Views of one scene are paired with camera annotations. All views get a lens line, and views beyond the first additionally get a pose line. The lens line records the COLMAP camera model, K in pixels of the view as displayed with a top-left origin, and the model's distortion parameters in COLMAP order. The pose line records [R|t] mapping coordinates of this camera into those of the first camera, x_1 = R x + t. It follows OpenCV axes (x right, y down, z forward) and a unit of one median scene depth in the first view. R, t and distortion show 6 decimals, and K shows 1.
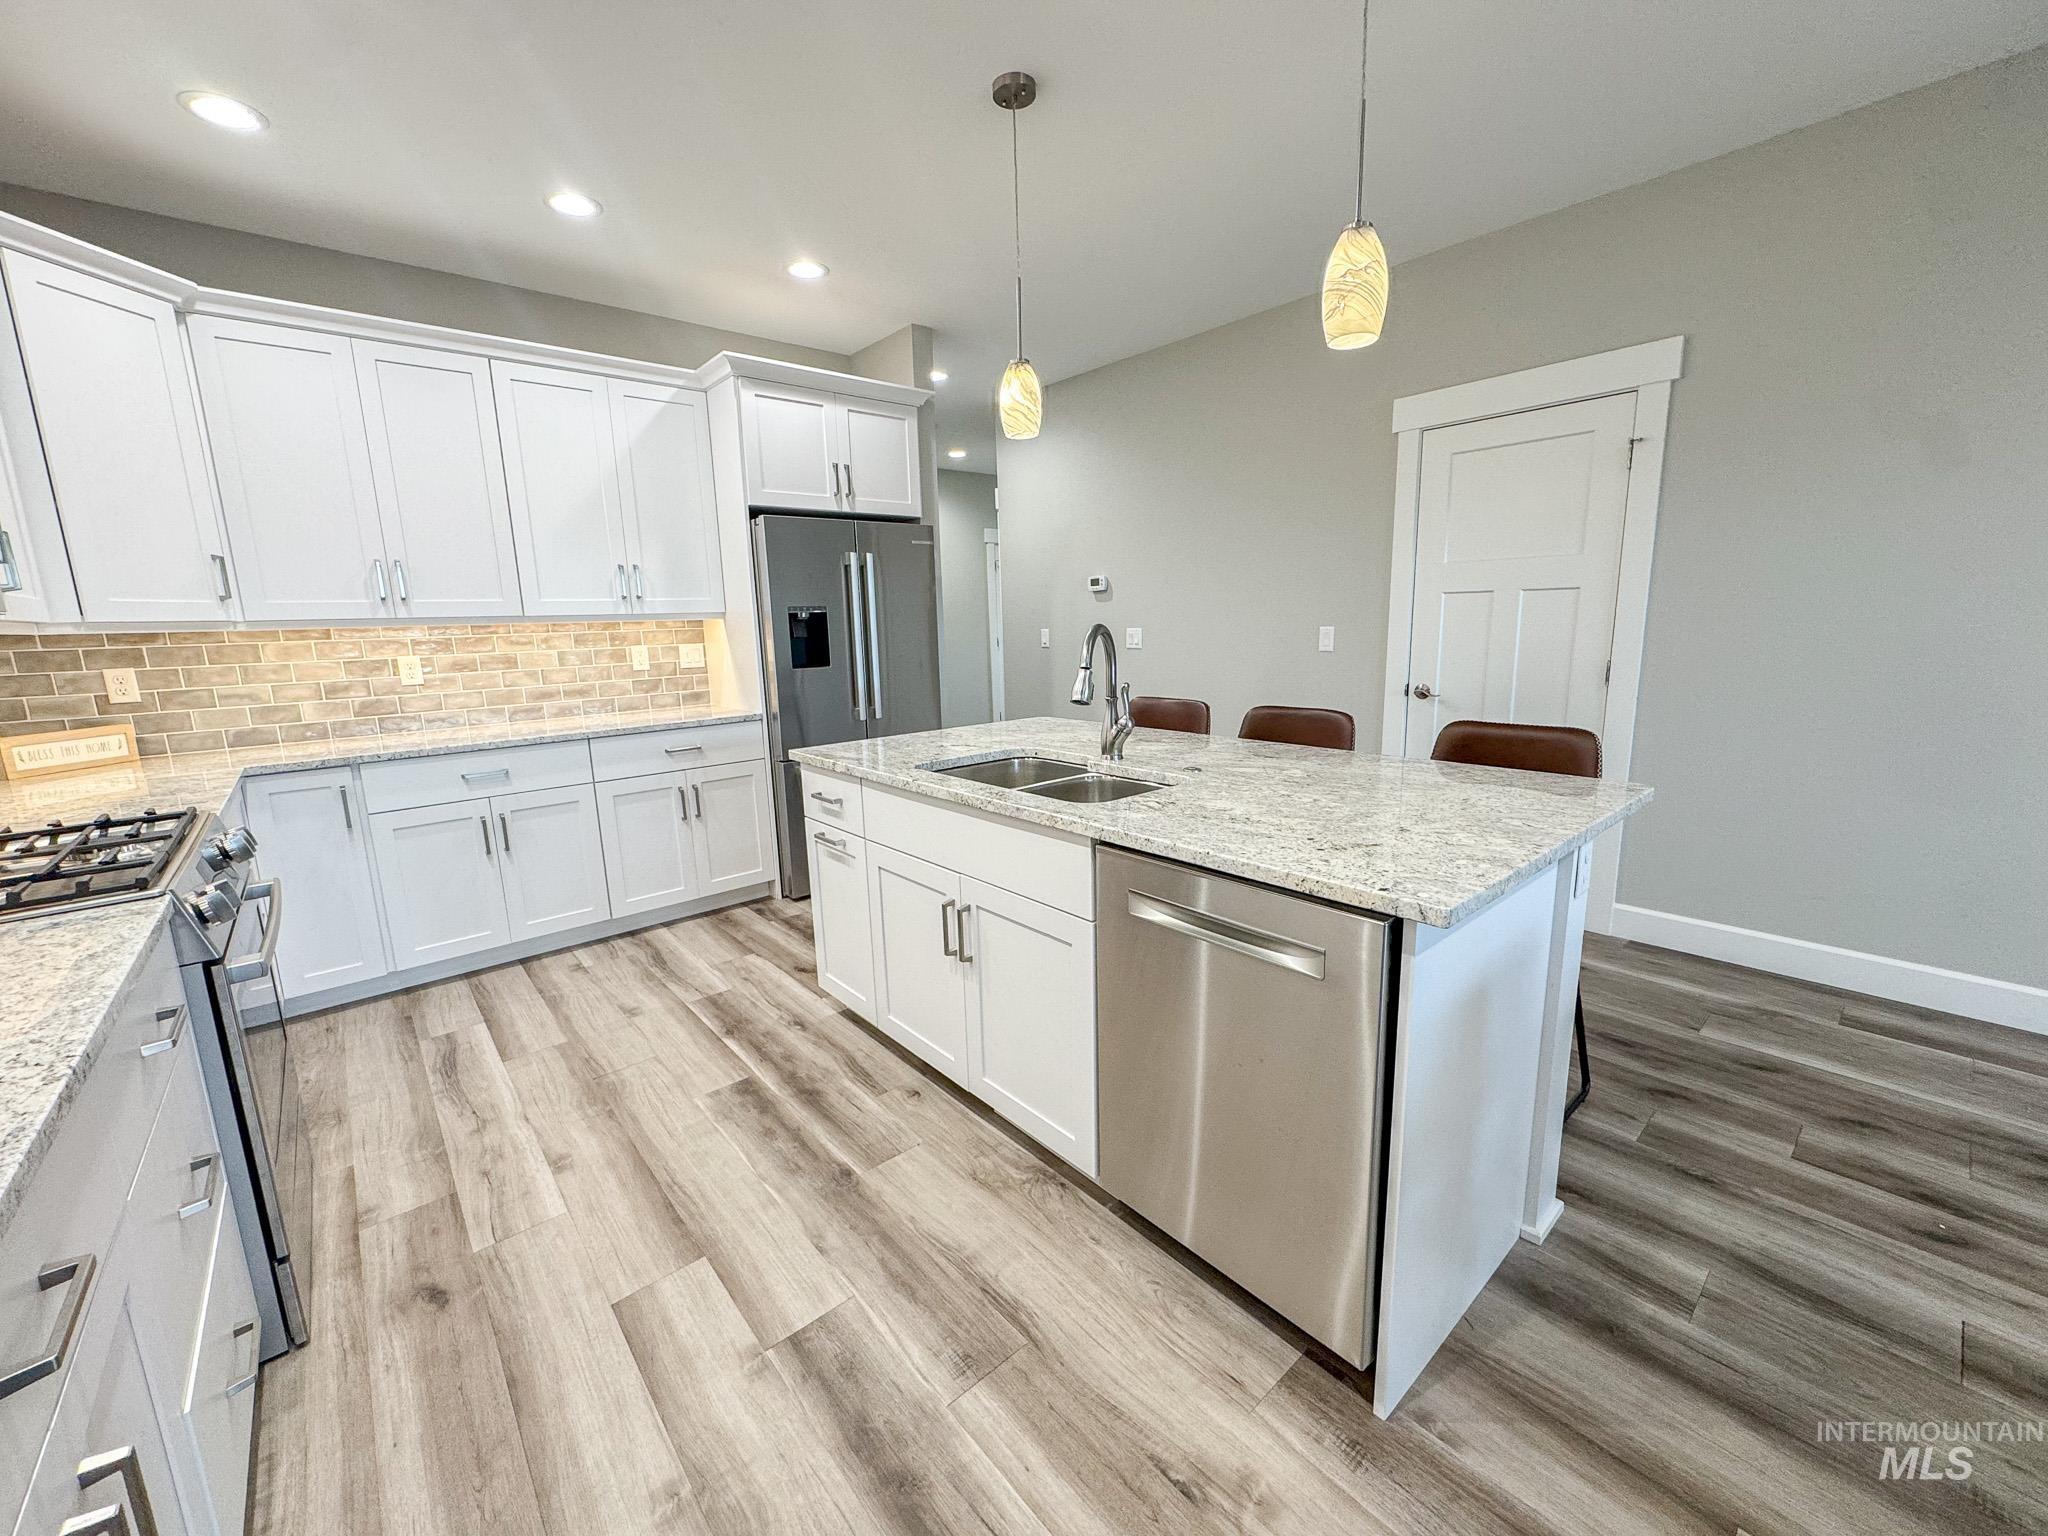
lens RADIAL K [[813.1, 0, 1022.6], [0, 813.1, 766.6], [0, 0, 1]] dist [-0.002871, 0.000317]
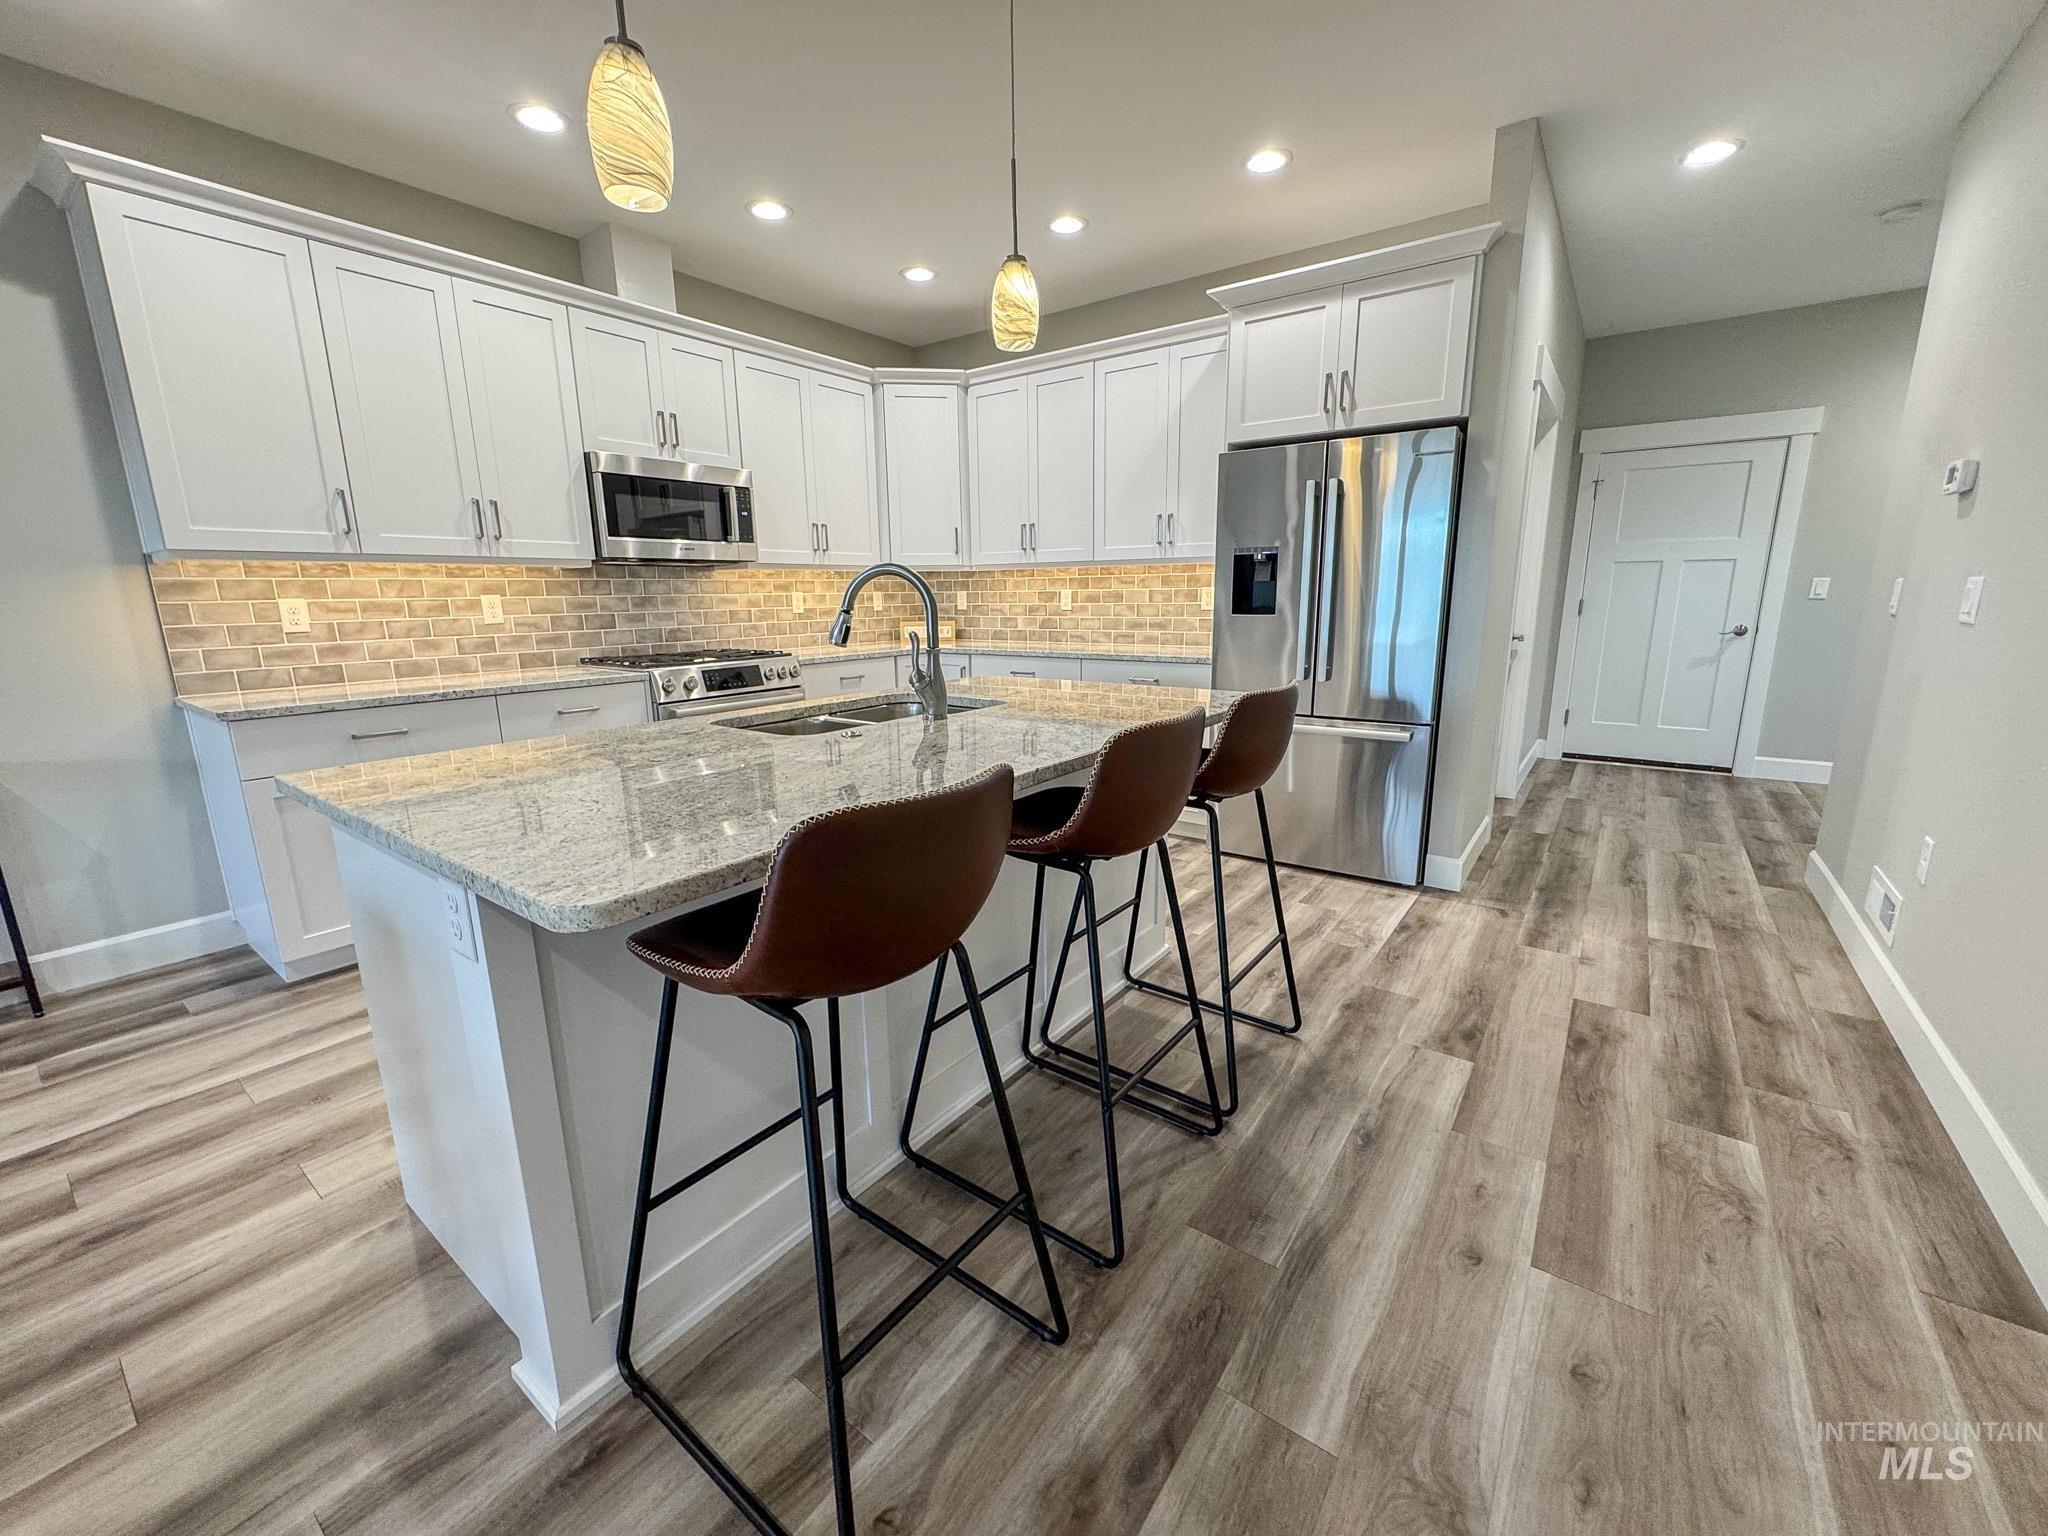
lens RADIAL K [[813.1, 0, 1022.6], [0, 813.1, 766.6], [0, 0, 1]] dist [-0.002871, 0.000317]
pose [[0.219958, 0.230529, -0.947879, 0.693193], [-0.171026, 0.965740, 0.195185, -0.105069], [0.960400, 0.119179, 0.251849, 0.621742]]
